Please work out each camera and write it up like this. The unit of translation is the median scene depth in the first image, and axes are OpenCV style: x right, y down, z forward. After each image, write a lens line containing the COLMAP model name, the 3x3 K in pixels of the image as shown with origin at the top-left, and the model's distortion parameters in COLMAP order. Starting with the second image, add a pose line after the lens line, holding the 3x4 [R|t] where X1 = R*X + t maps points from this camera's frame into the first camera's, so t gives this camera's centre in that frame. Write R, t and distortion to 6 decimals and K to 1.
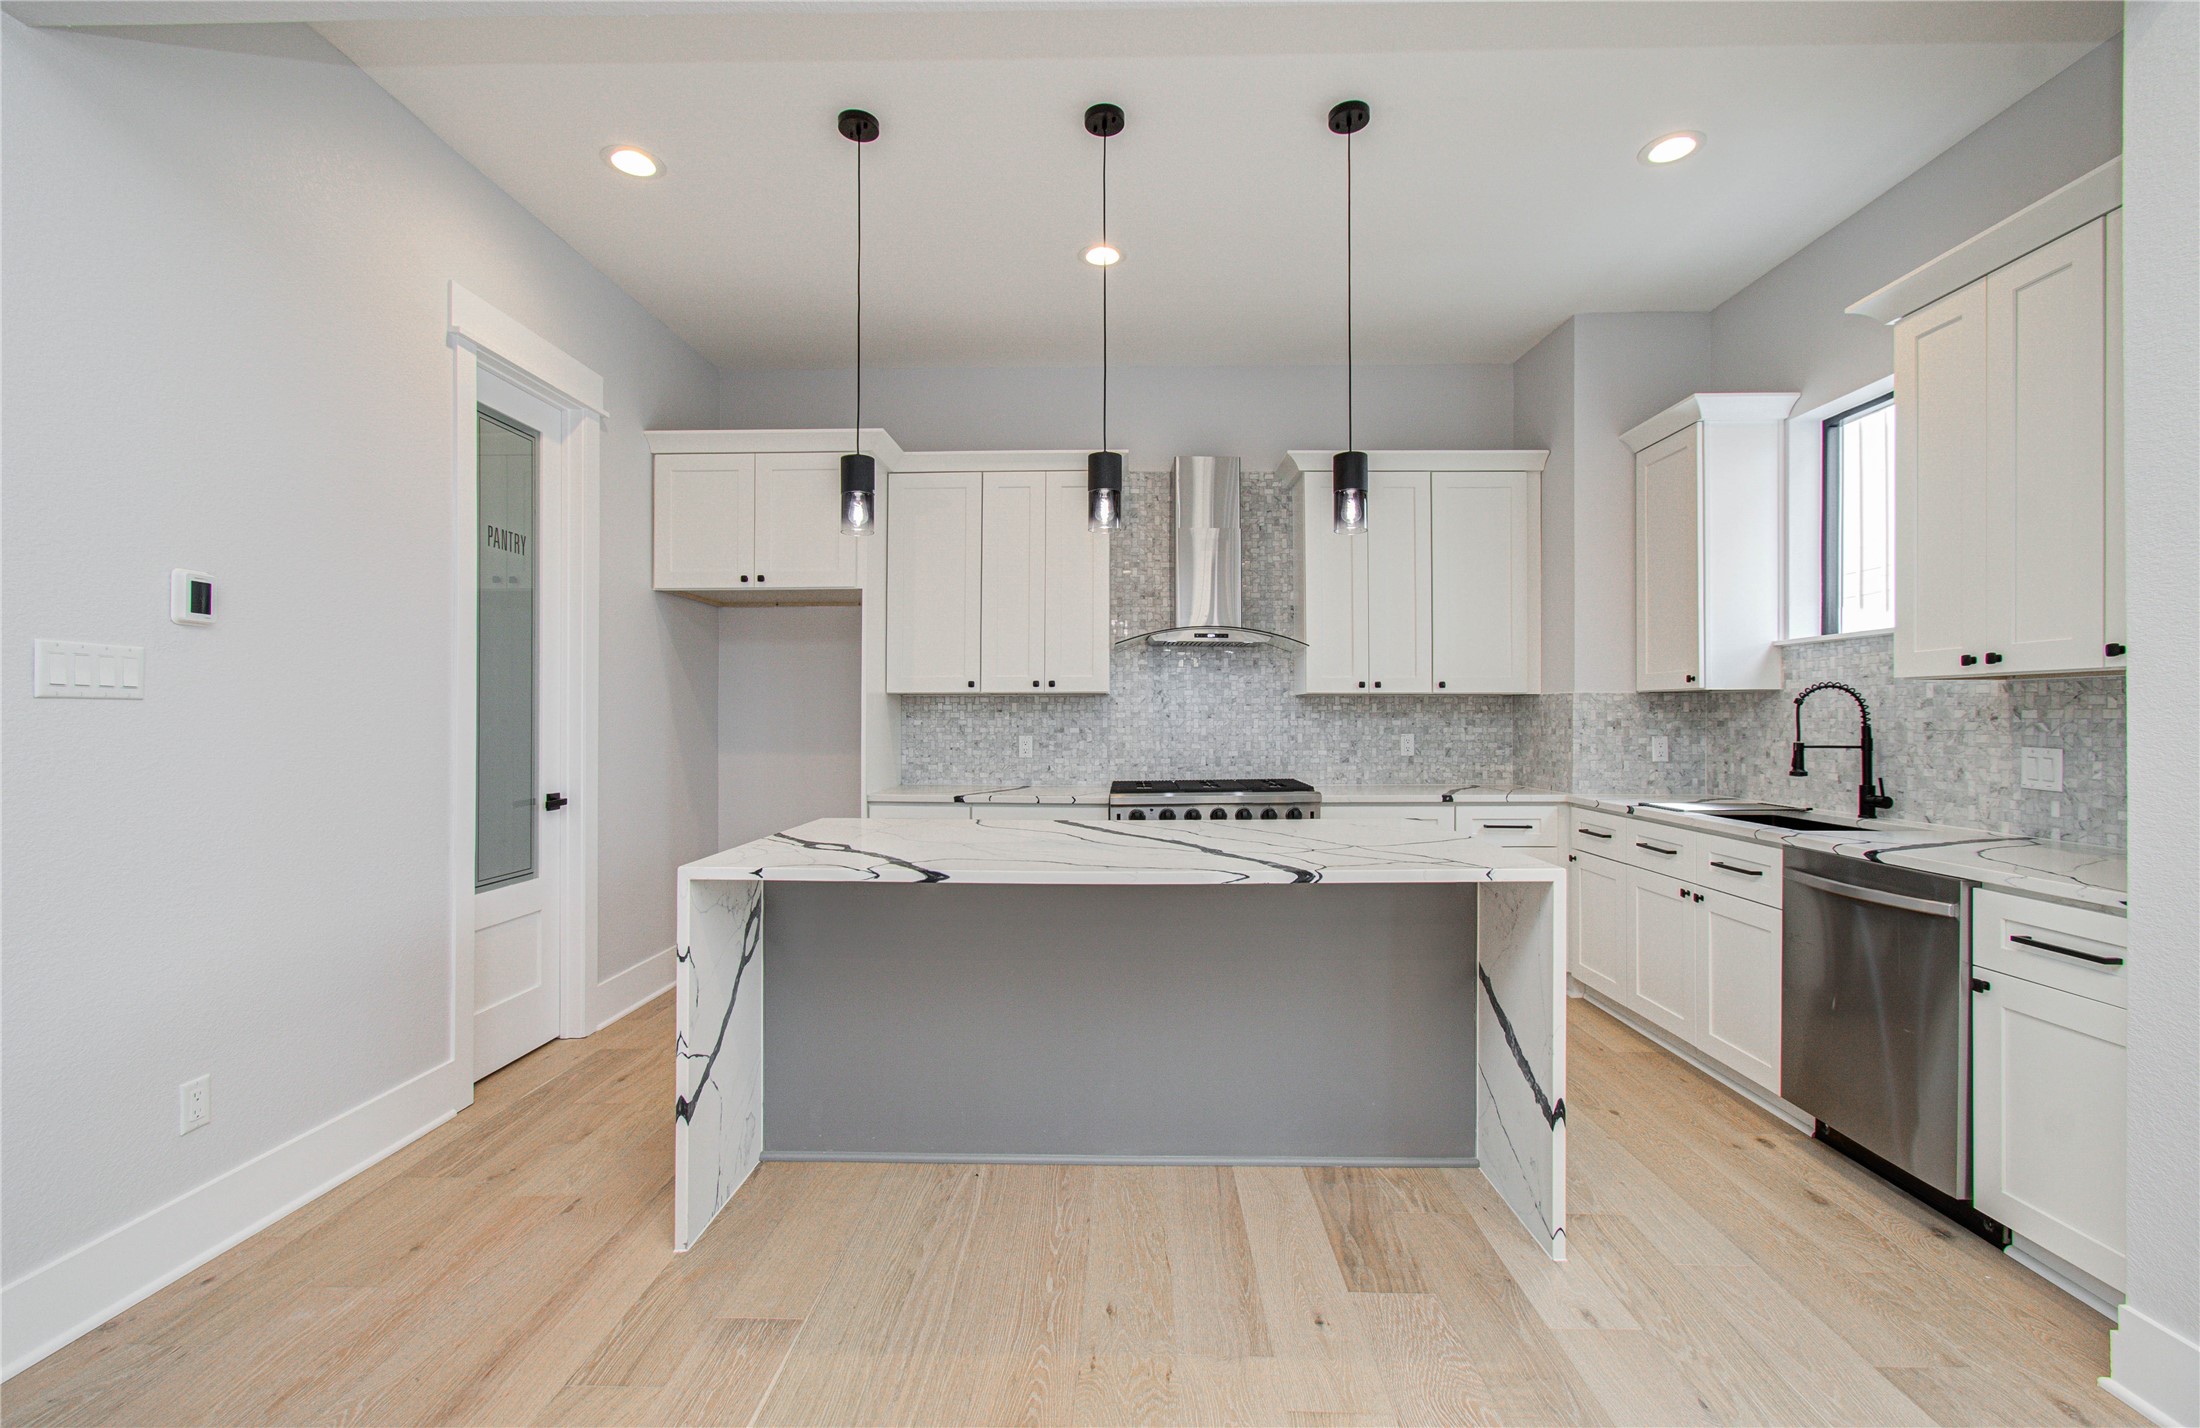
lens RADIAL K [[973.4, 0, 1111.2], [0, 973.4, 711.8], [0, 0, 1]] dist [-0.000201, 0.002397]
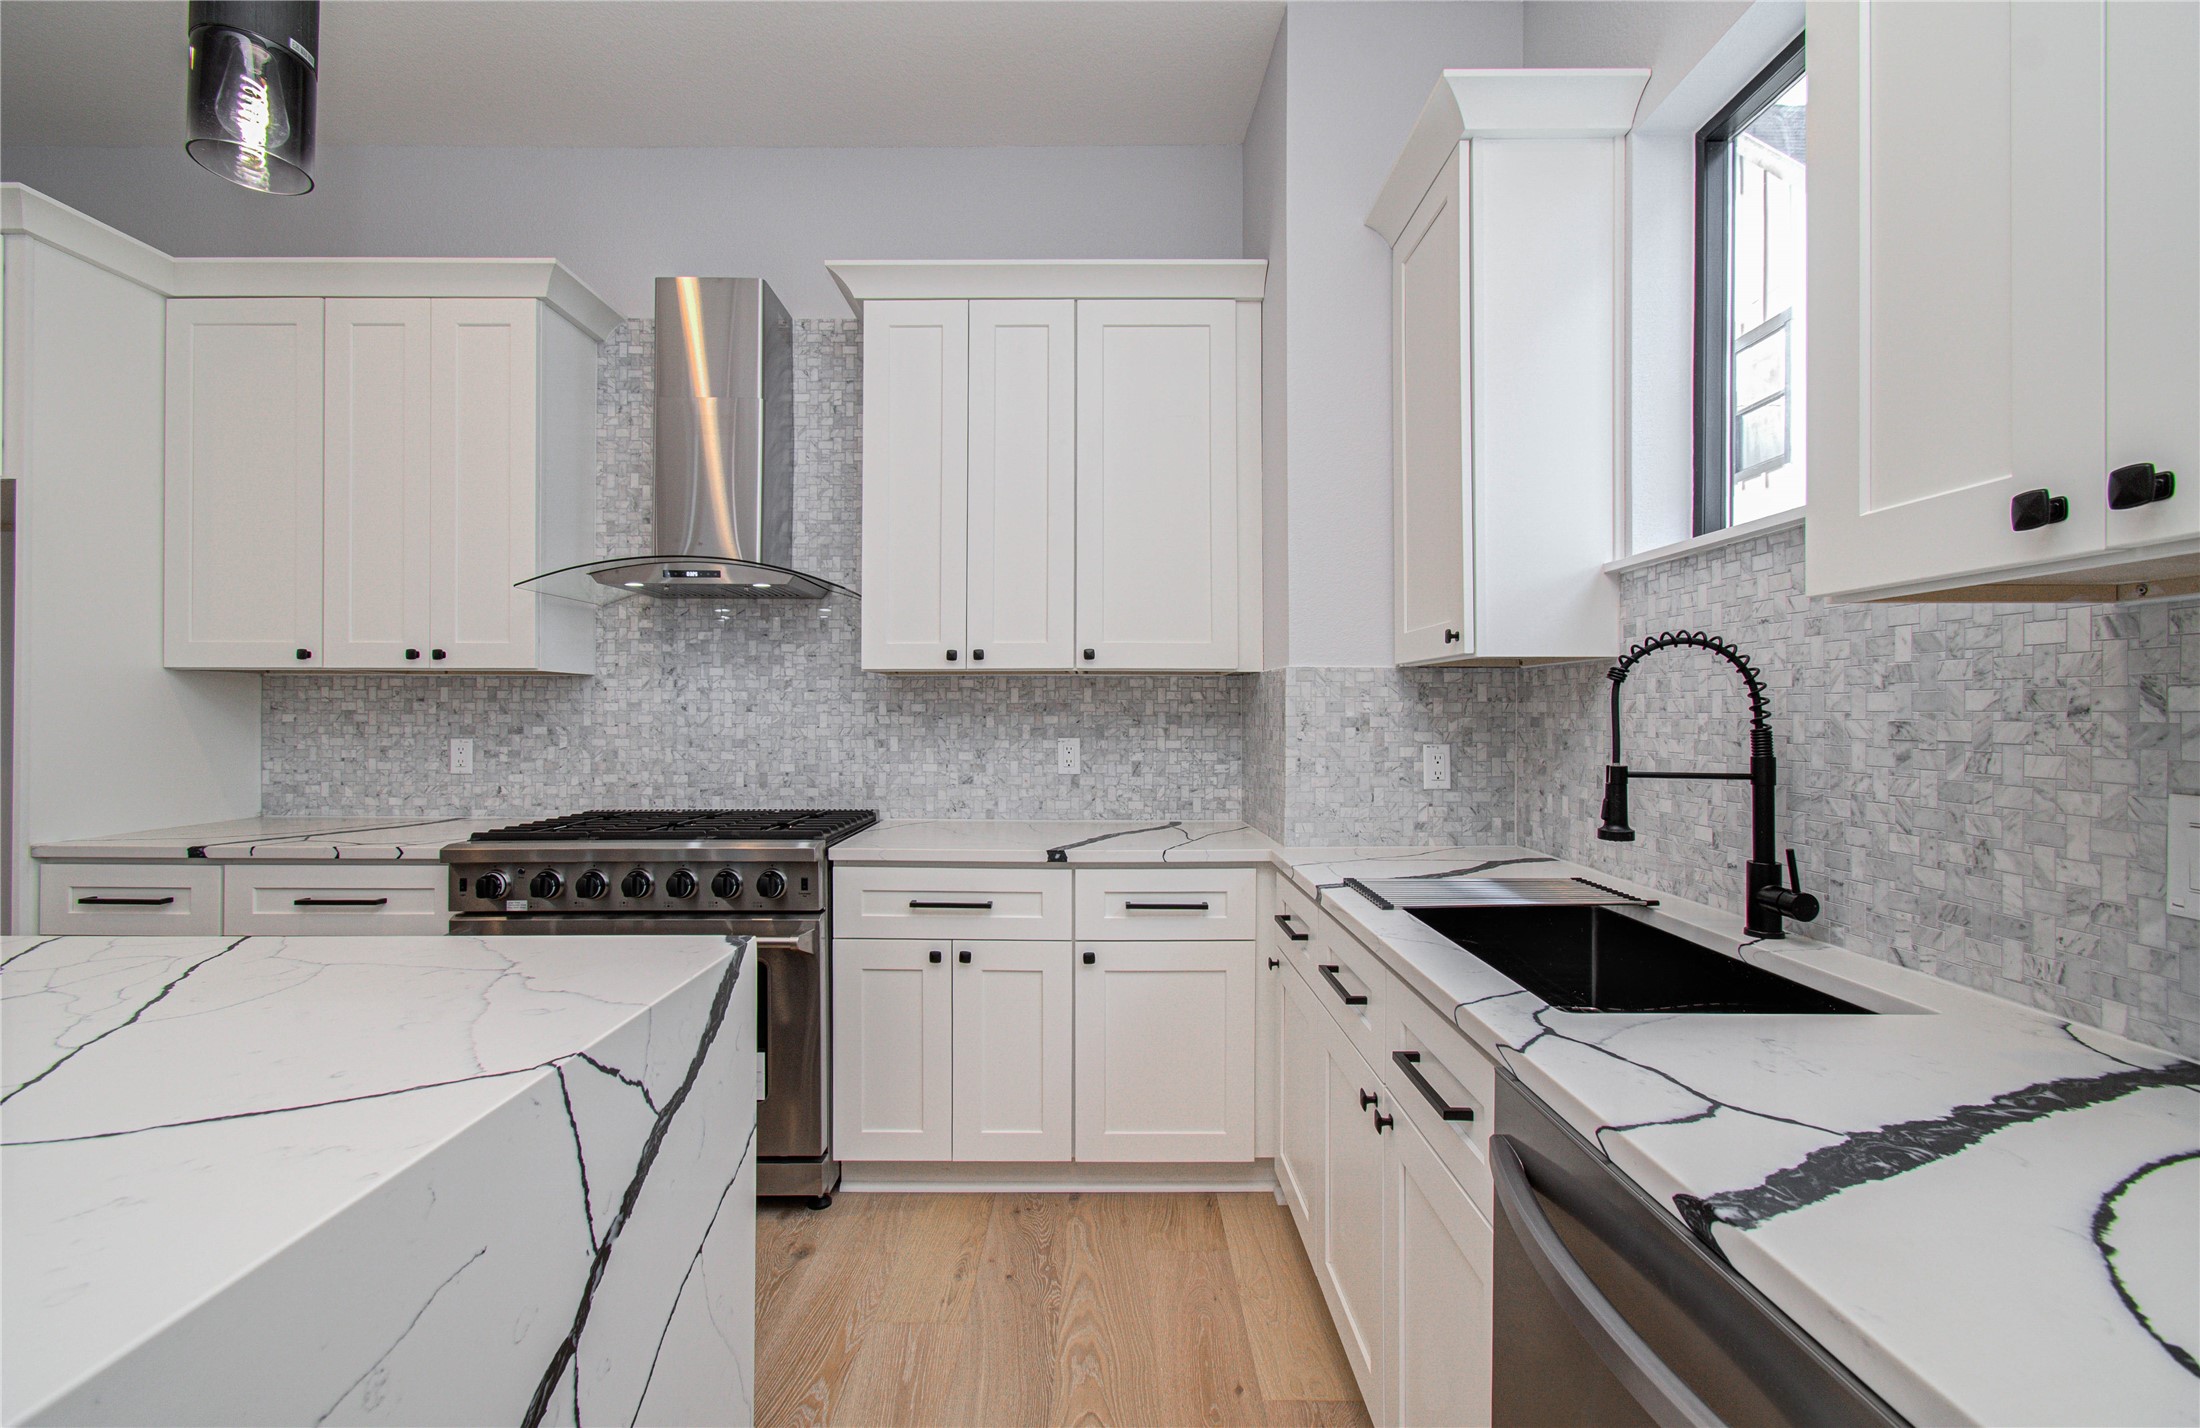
lens RADIAL K [[973.4, 0, 1097.0], [0, 973.4, 706.6], [0, 0, 1]] dist [-0.000201, 0.002397]
pose [[0.999994, 0.001599, 0.003036, 0.419860], [-0.001594, 0.999997, -0.001633, 0.004925], [-0.003039, 0.001628, 0.999994, 0.496638]]
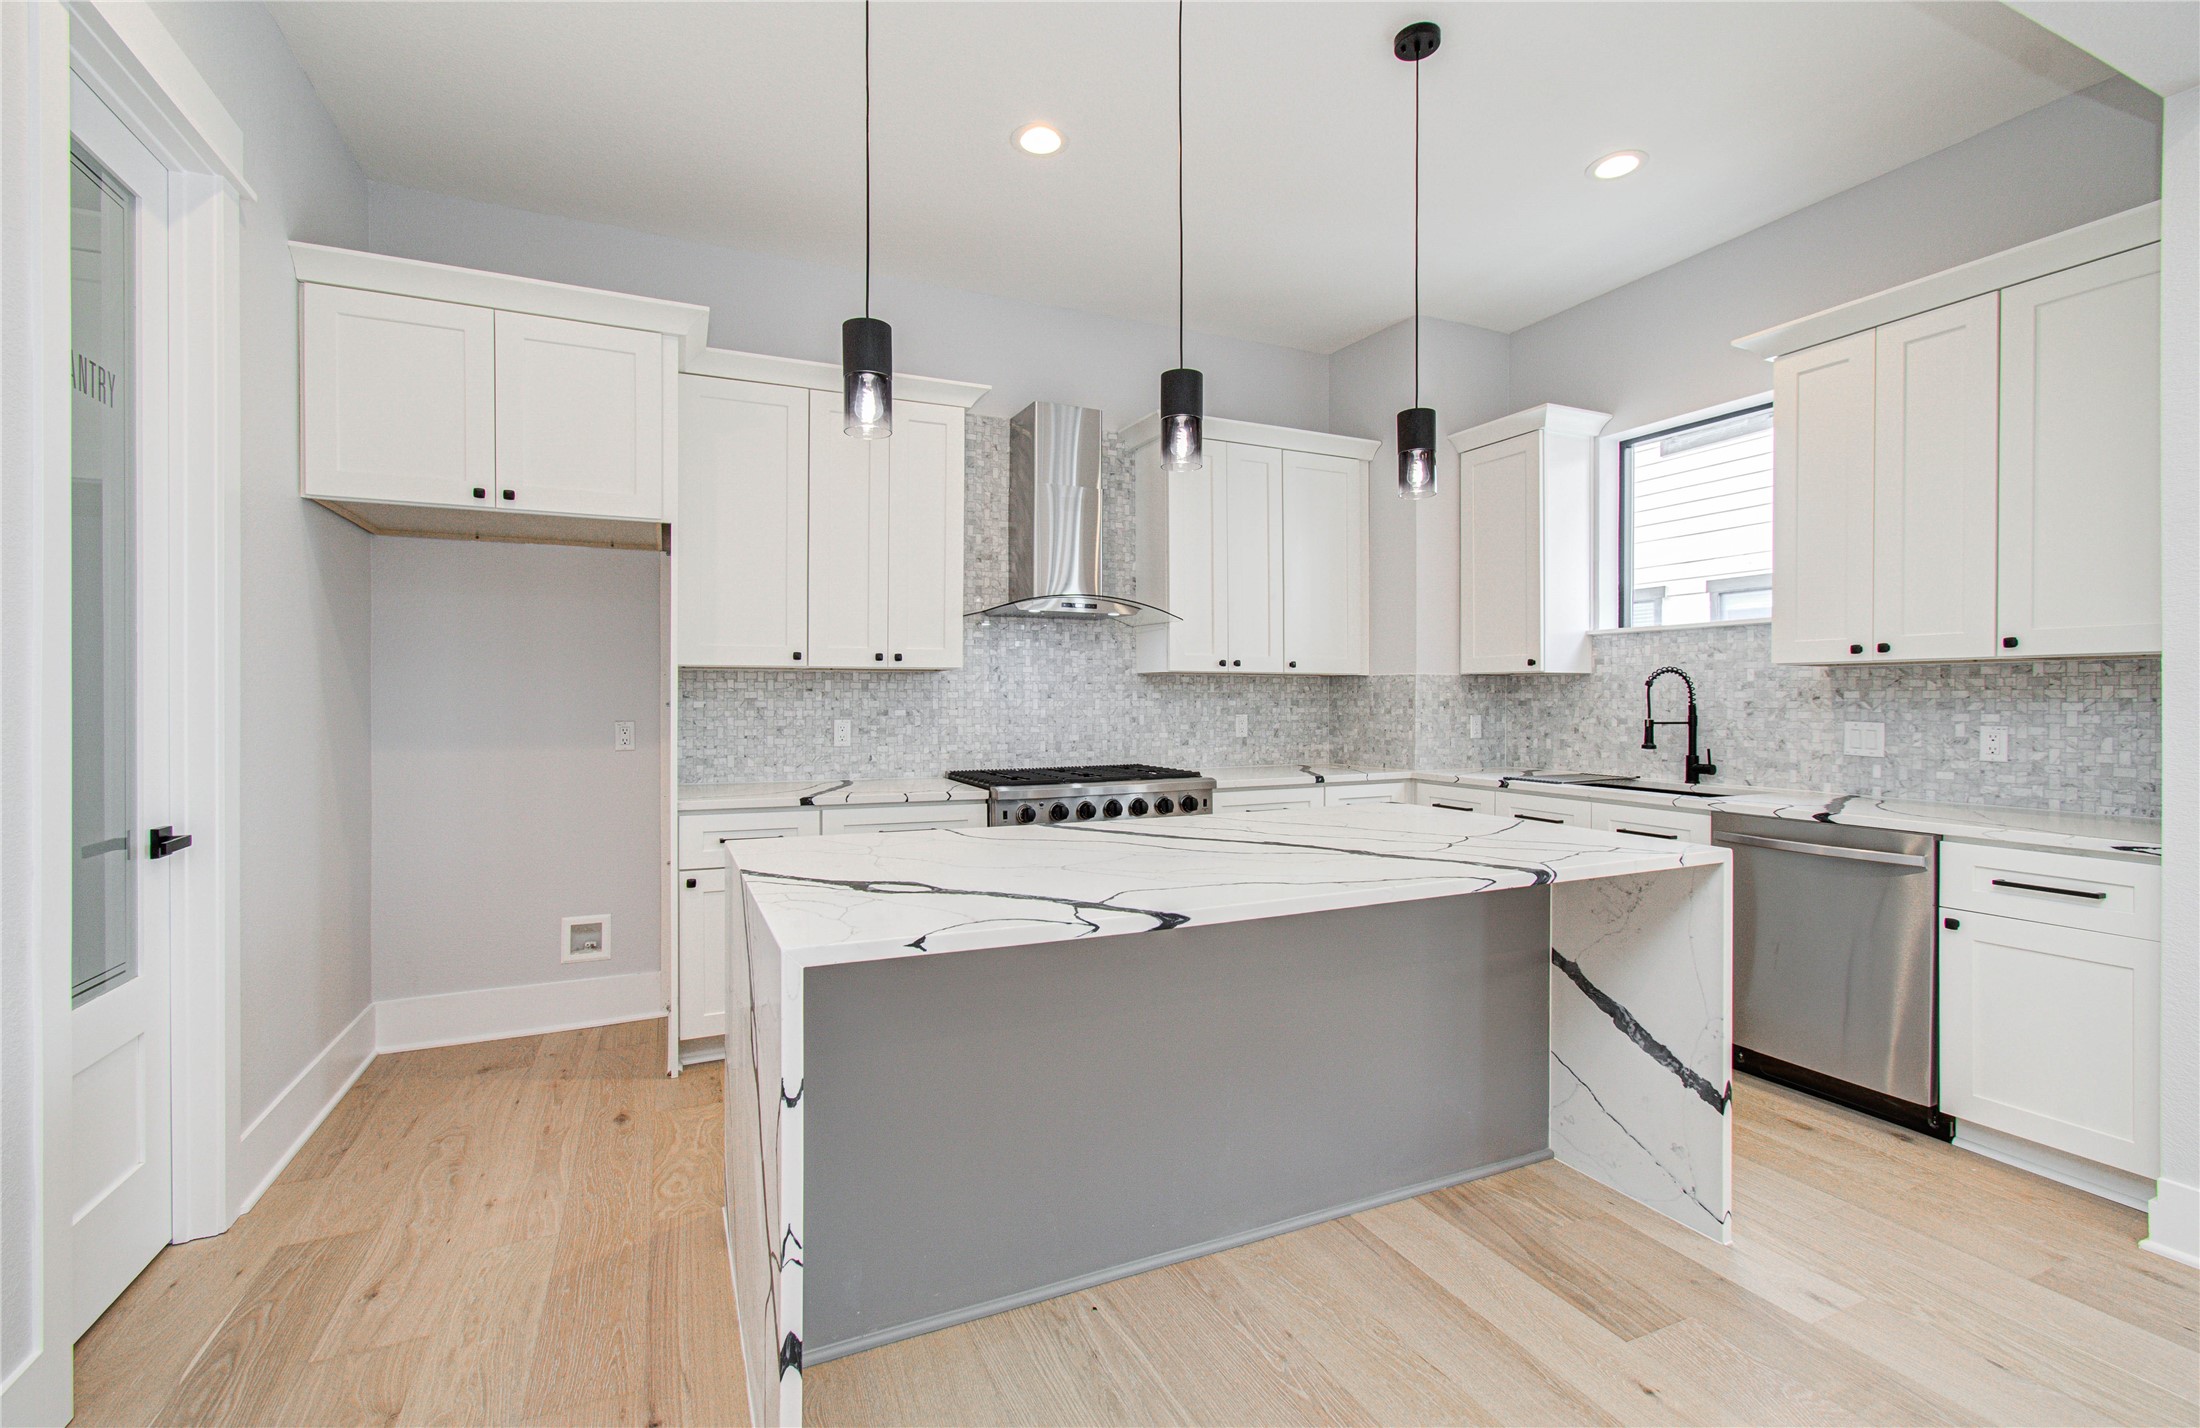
lens RADIAL K [[973.4, 0, 1112.1], [0, 973.4, 702.1], [0, 0, 1]] dist [-0.000201, 0.002397]
pose [[0.898809, -0.001874, 0.438336, -0.320057], [-0.002117, 0.999961, 0.008616, 0.002532], [-0.438335, -0.008672, 0.898770, 0.229951]]
